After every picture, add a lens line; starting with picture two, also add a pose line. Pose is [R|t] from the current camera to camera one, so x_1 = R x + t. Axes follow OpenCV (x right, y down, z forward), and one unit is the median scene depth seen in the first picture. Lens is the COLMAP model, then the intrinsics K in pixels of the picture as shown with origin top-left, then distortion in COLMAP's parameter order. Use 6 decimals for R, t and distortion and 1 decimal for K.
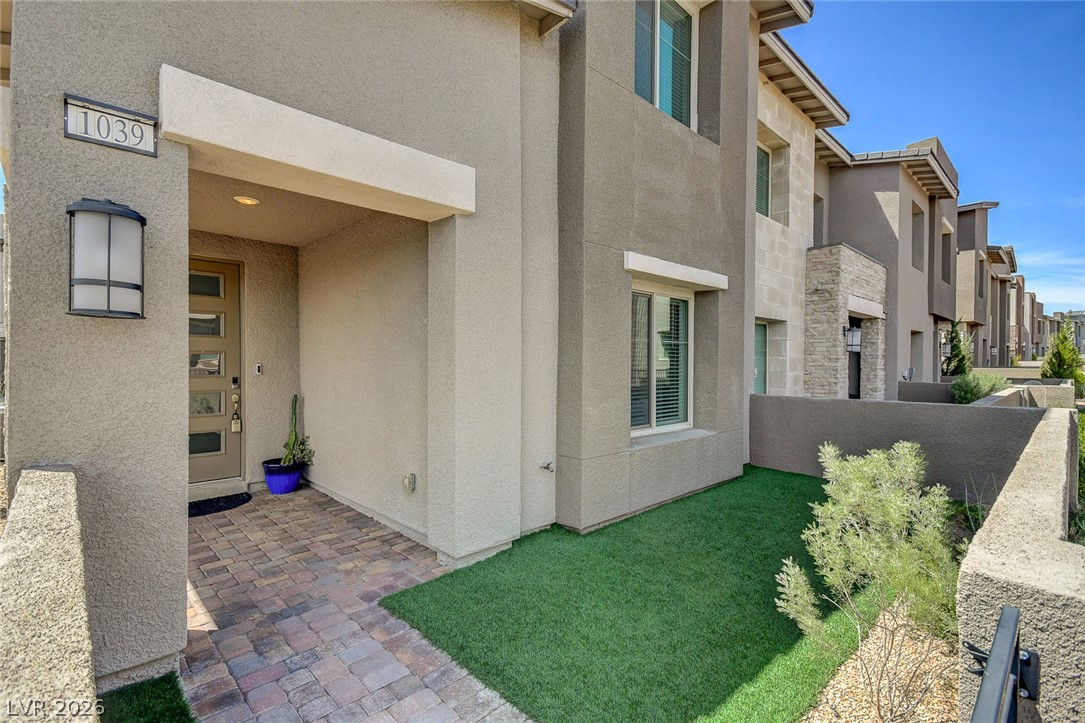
lens RADIAL K [[493.5, 0, 541.1], [0, 493.5, 367.1], [0, 0, 1]] dist [0.022578, -0.003014]
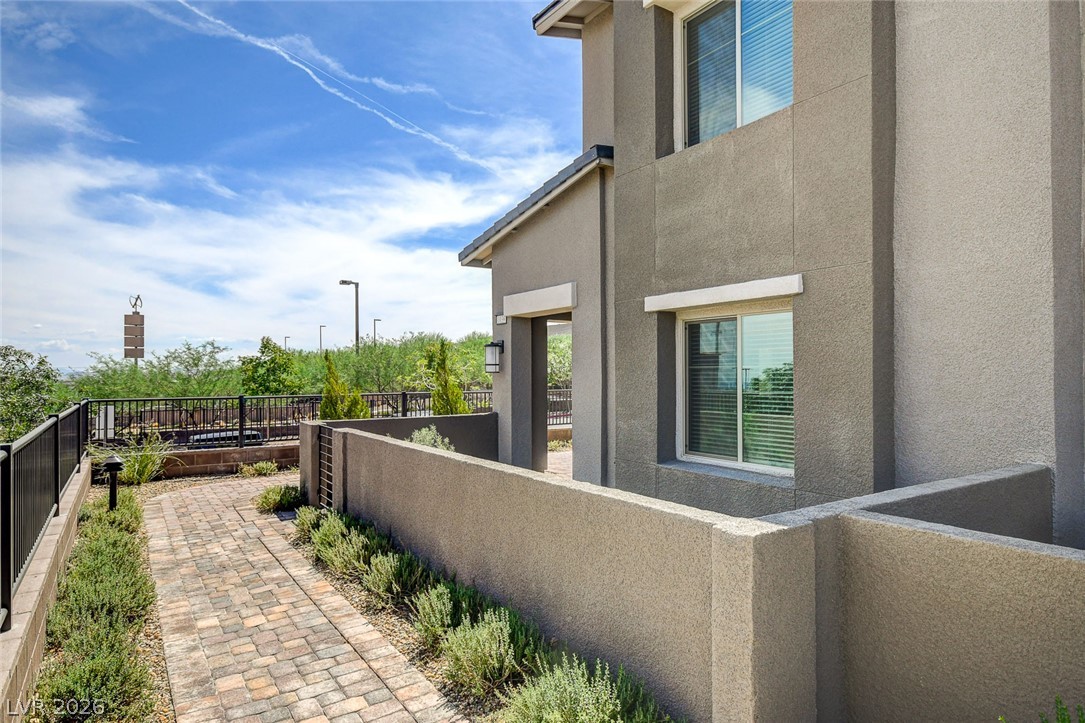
lens RADIAL K [[621.5, 0, 546.1], [0, 621.5, 361.4], [0, 0, 1]] dist [0.005276, 0.005798]
pose [[-0.156120, -0.021327, -0.987508, 1.297587], [-0.006512, 0.999767, -0.020563, -0.033536], [0.987717, 0.003220, -0.156222, 0.755579]]
